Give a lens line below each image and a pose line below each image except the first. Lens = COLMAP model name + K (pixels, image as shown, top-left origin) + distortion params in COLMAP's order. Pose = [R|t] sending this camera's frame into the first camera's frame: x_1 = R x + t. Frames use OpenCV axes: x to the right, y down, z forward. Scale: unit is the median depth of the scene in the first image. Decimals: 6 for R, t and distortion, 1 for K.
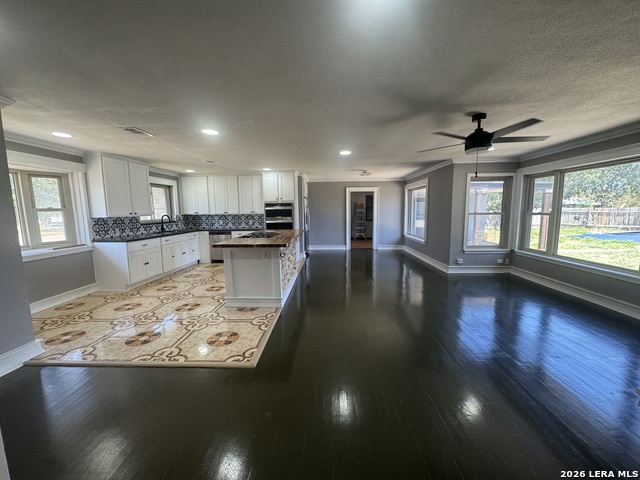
lens RADIAL K [[255.4, 0, 319.9], [0, 255.4, 240.2], [0, 0, 1]] dist [-0.002228, -0.000418]
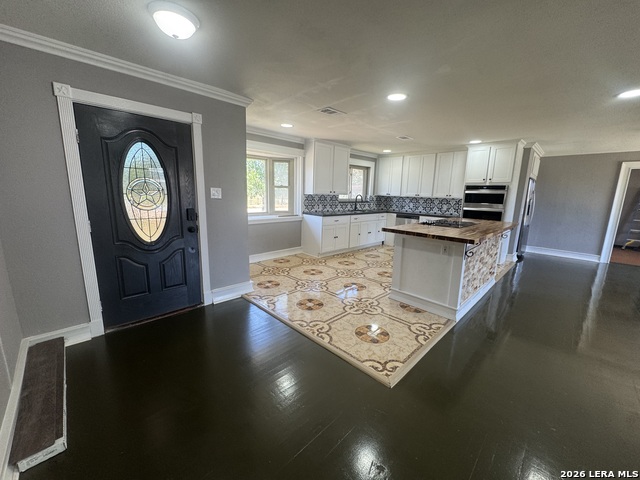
lens RADIAL K [[255.4, 0, 319.9], [0, 255.4, 240.2], [0, 0, 1]] dist [-0.002228, -0.000418]
pose [[0.729575, 0.157468, -0.665526, 0.019474], [-0.116186, 0.987524, 0.106287, -0.007592], [0.673960, -0.000220, 0.738768, 0.133055]]
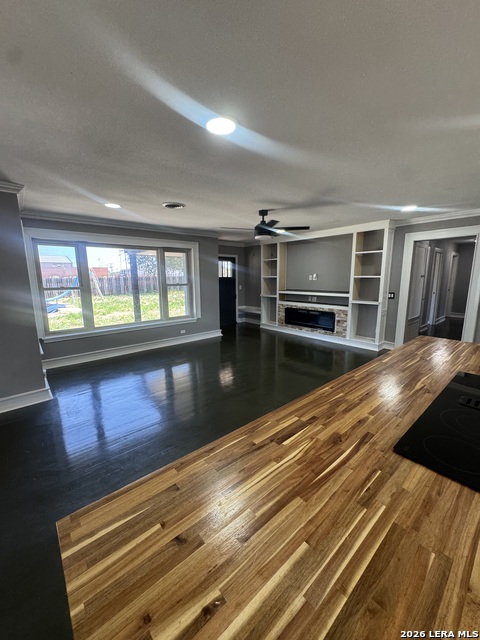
lens RADIAL K [[255.4, 0, 239.8], [0, 255.4, 320.5], [0, 0, 1]] dist [-0.002228, -0.000418]
pose [[-0.678162, -0.110485, 0.726560, -0.187280], [0.103291, 0.964492, 0.243076, -0.161892], [-0.727617, 0.239892, -0.642670, 1.287680]]
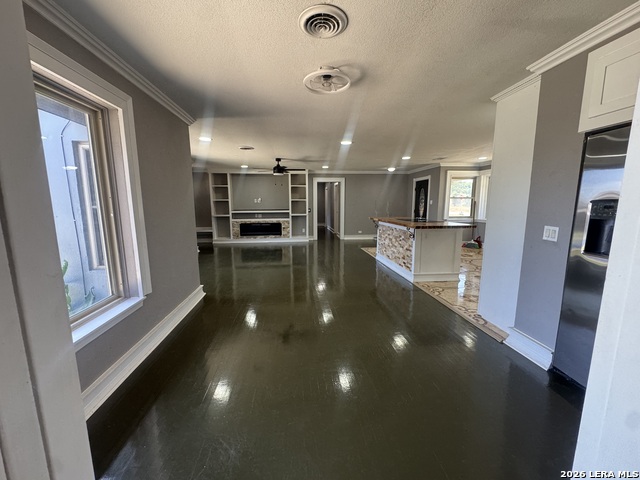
lens RADIAL K [[255.4, 0, 319.9], [0, 255.4, 240.2], [0, 0, 1]] dist [-0.002228, -0.000418]
pose [[-0.990177, 0.034756, -0.135429, 0.355563], [-0.002108, 0.964791, 0.263009, -0.230564], [0.139802, 0.260711, -0.955241, 2.043949]]
